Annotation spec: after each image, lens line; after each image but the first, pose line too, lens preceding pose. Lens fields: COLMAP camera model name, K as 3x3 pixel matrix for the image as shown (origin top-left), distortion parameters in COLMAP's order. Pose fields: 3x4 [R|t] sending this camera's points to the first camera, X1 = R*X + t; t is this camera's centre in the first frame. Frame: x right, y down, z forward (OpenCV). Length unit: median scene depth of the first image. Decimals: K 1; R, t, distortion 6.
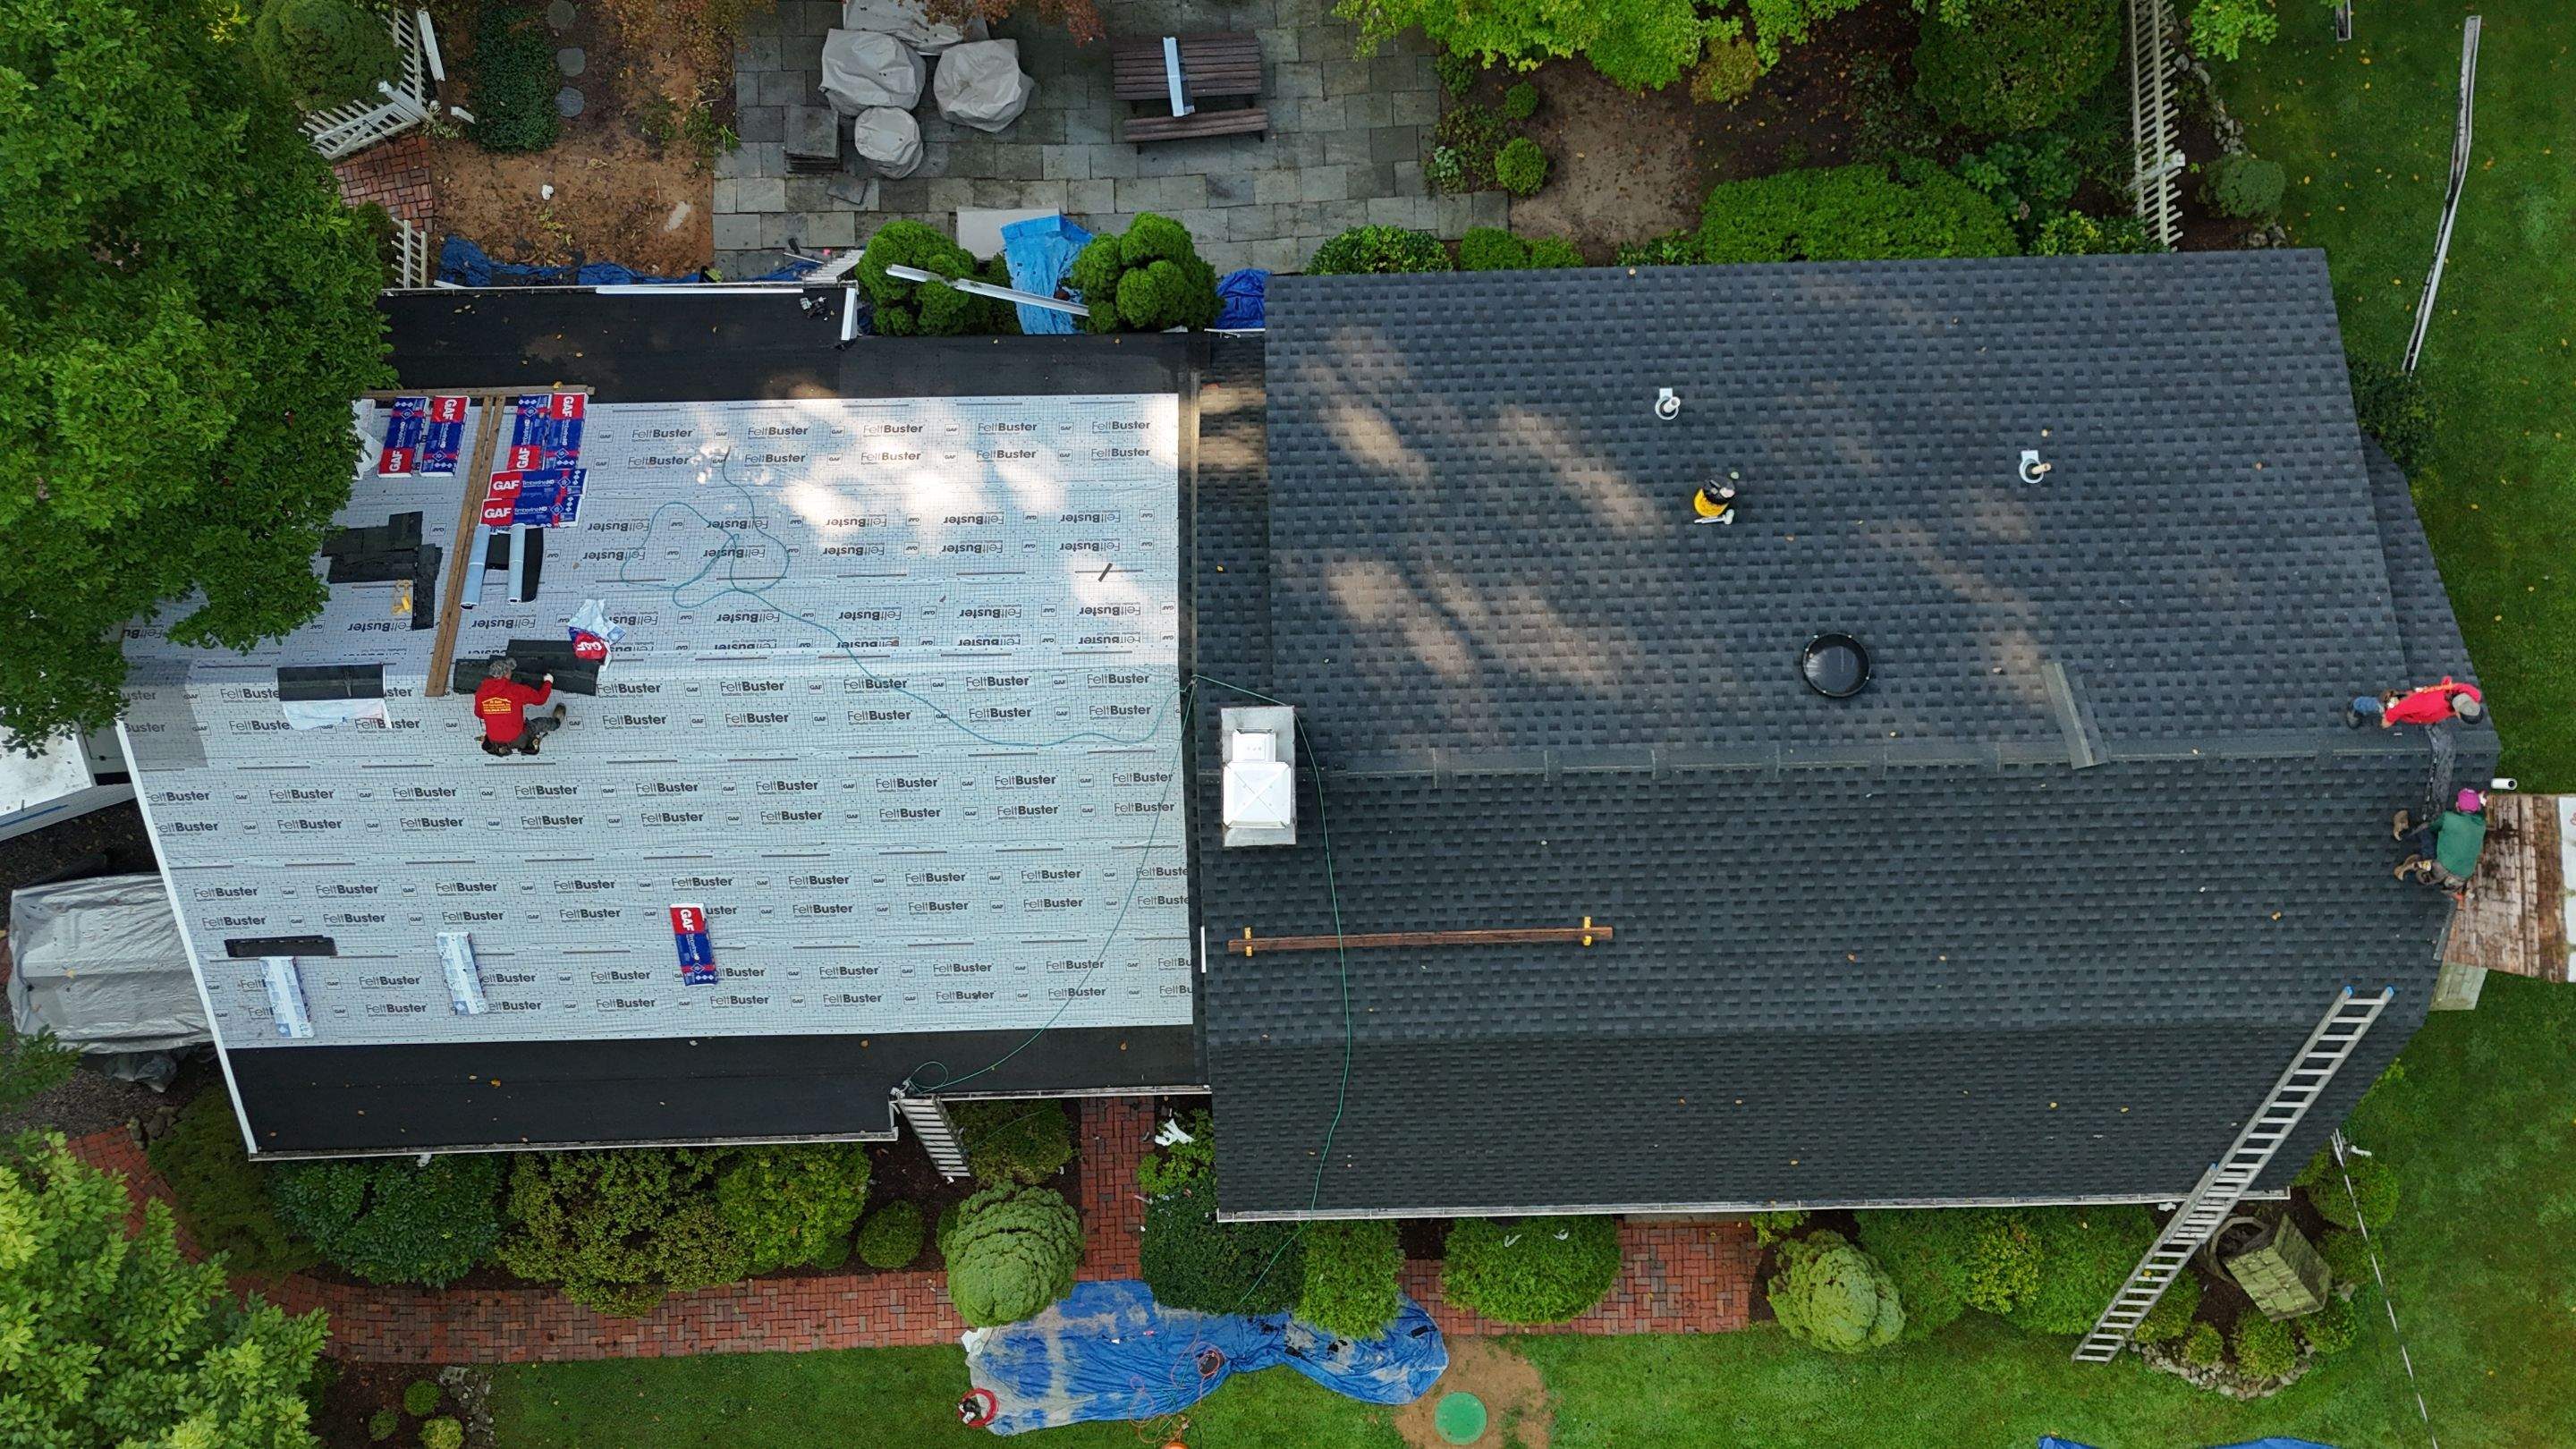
lens RADIAL K [[1890.2, 0, 1288.0], [0, 1890.2, 724.5], [0, 0, 1]] dist [0.002977, 0.004987]
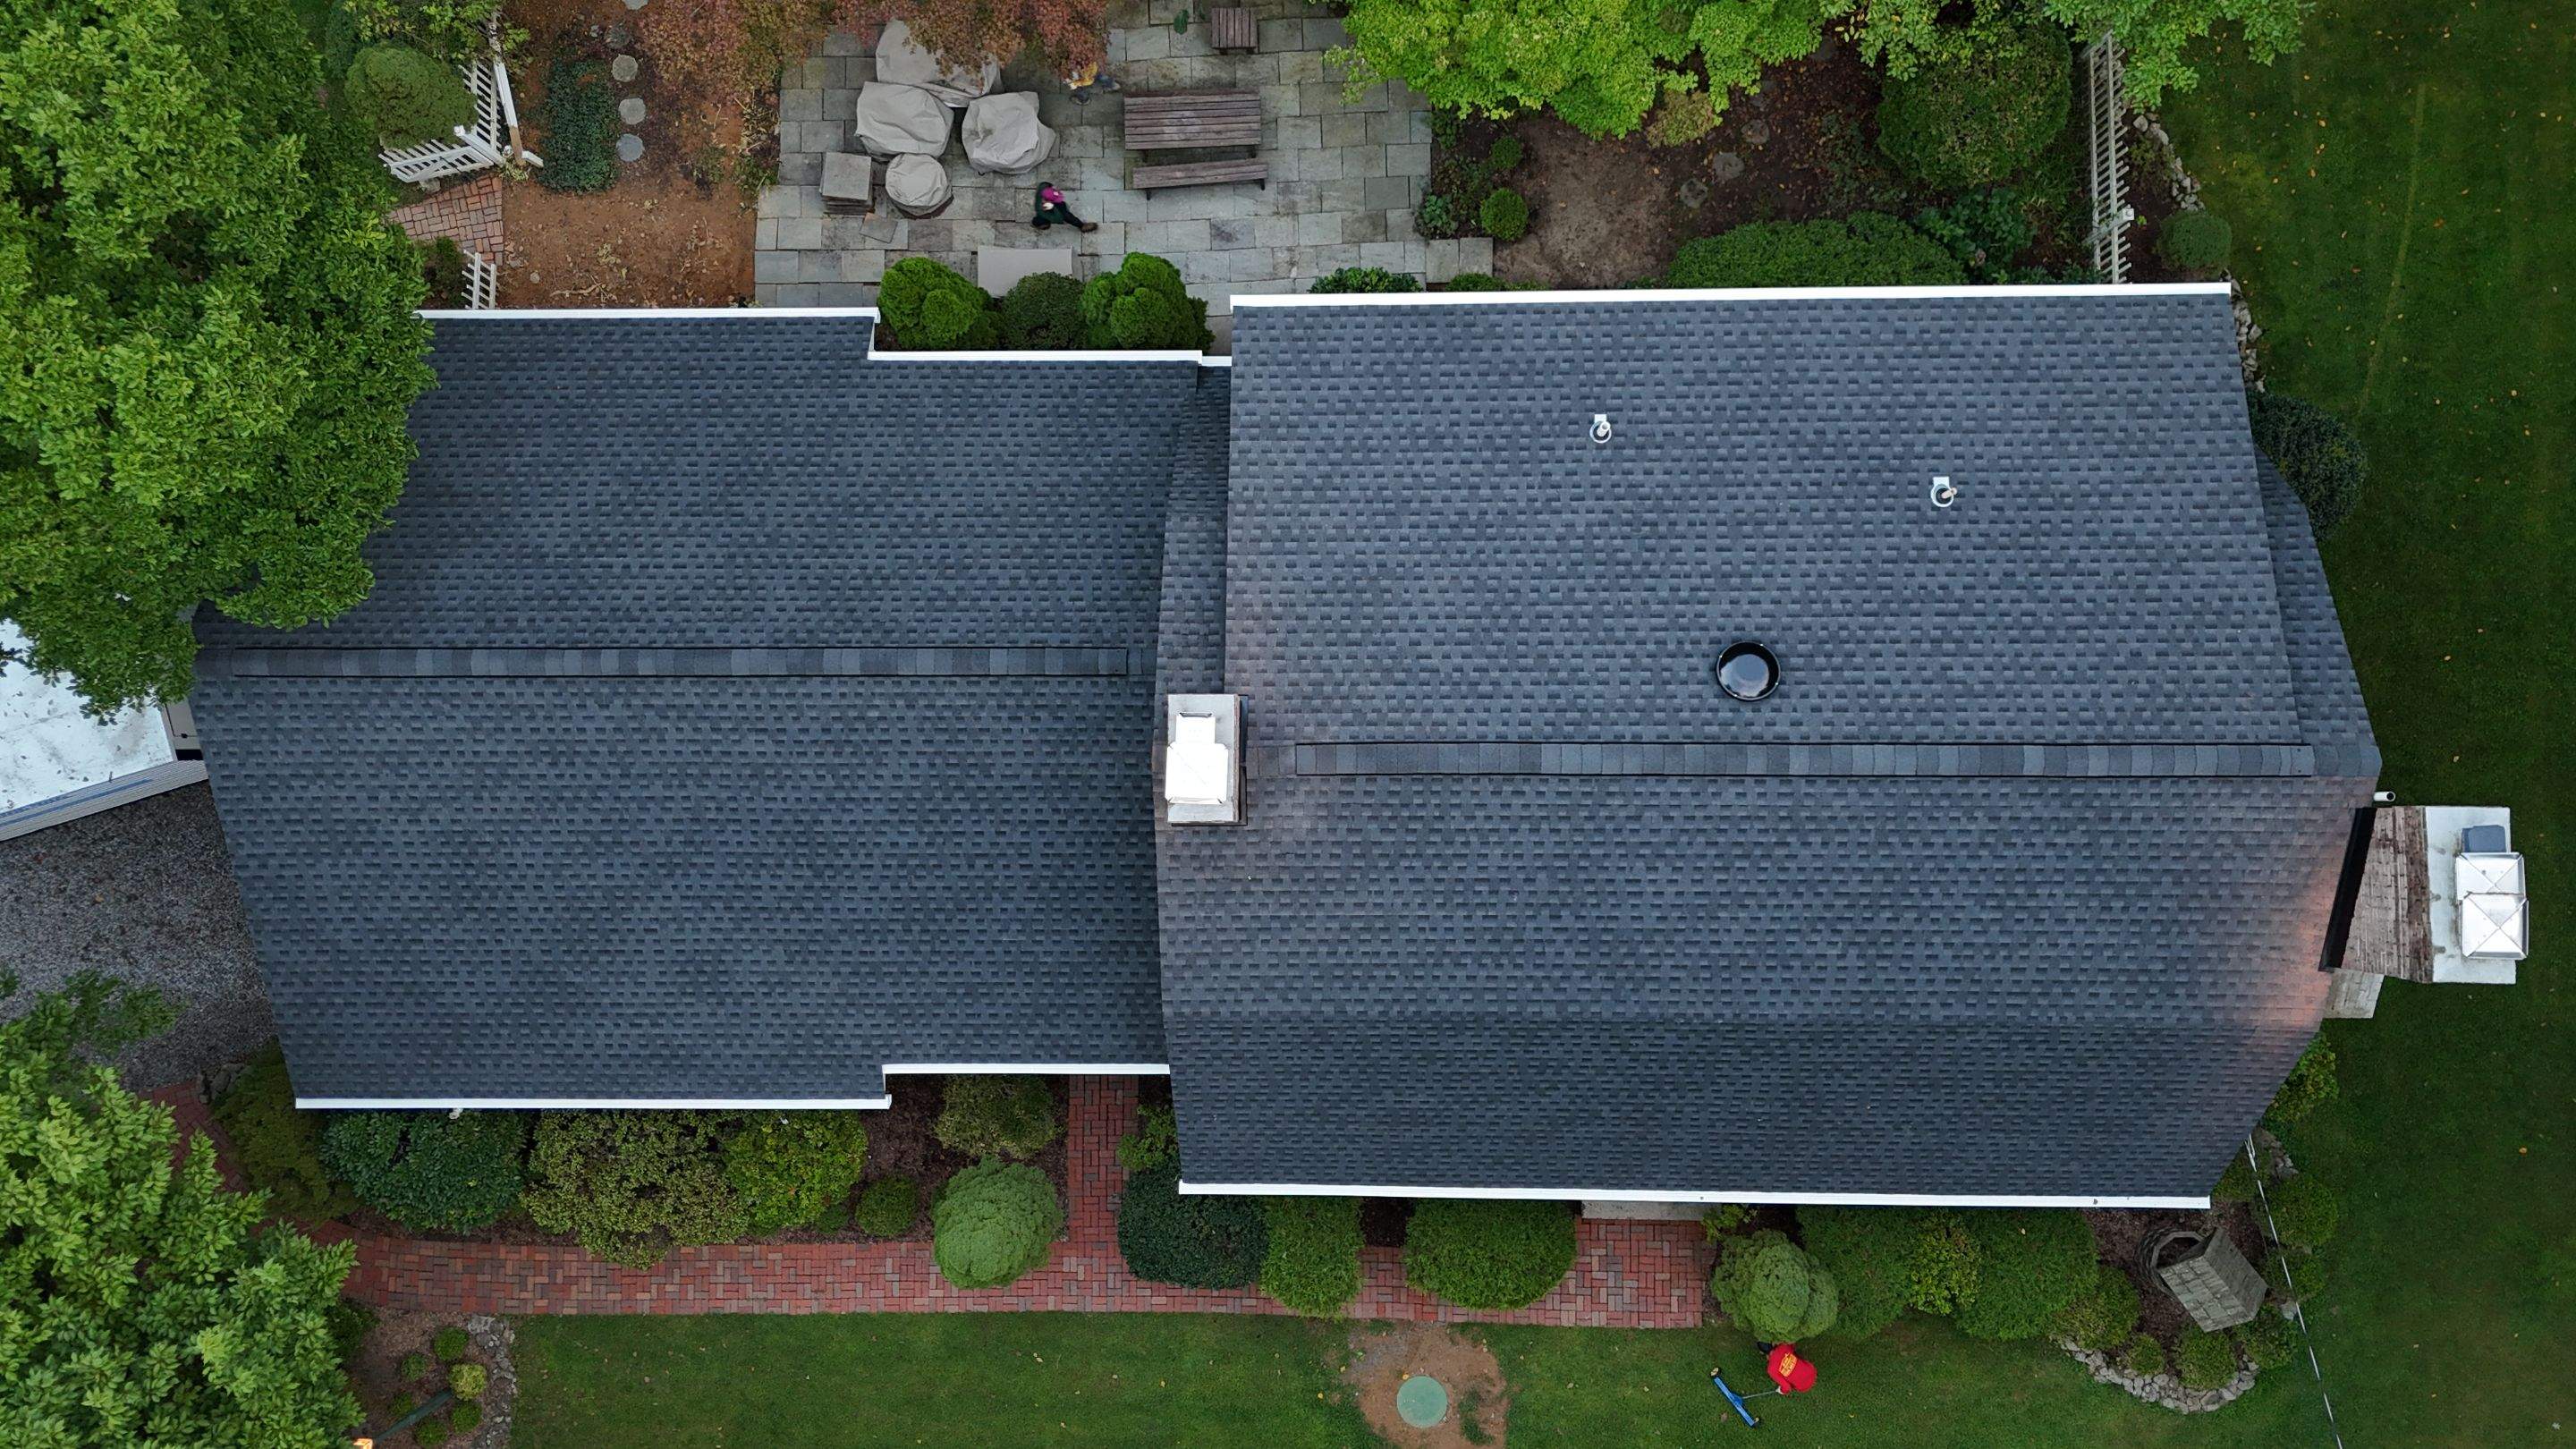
lens RADIAL K [[1890.2, 0, 1288.0], [0, 1890.2, 724.5], [0, 0, 1]] dist [0.002977, 0.004987]
pose [[0.998637, 0.022960, -0.046872, 0.075999], [-0.024455, 0.999202, -0.031582, 0.036922], [0.046110, 0.032685, 0.998402, -0.076914]]
